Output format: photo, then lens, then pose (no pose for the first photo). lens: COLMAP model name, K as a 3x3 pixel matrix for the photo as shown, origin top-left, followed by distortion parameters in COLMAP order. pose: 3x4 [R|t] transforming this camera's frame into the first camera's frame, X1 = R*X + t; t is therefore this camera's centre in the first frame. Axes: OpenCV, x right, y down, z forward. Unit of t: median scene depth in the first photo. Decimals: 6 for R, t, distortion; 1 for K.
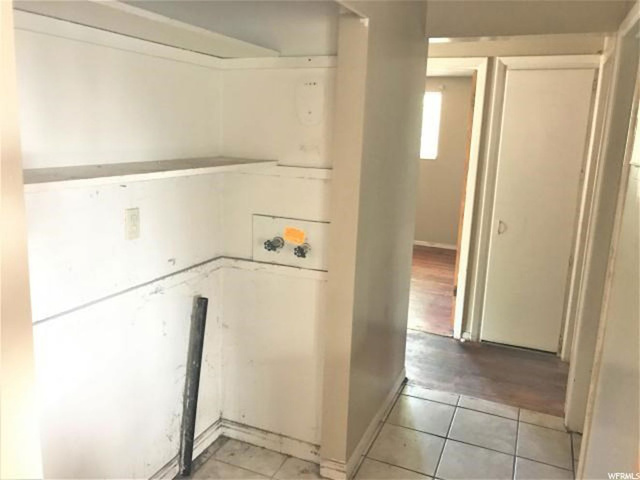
lens RADIAL K [[527.5, 0, 321.4], [0, 527.5, 238.4], [0, 0, 1]] dist [0.048082, -0.020347]
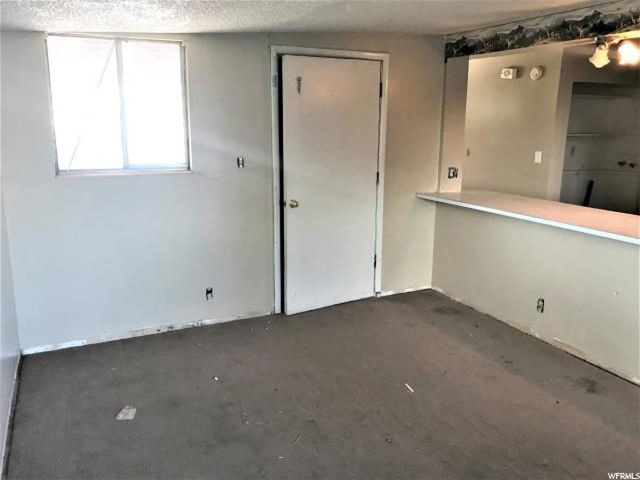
lens RADIAL K [[527.5, 0, 333.1], [0, 527.5, 233.1], [0, 0, 1]] dist [0.048082, -0.020347]
pose [[0.747697, 0.122161, -0.652707, 0.674199], [-0.132120, 0.990648, 0.034063, 0.492881], [0.650764, 0.060767, 0.756844, -2.182082]]
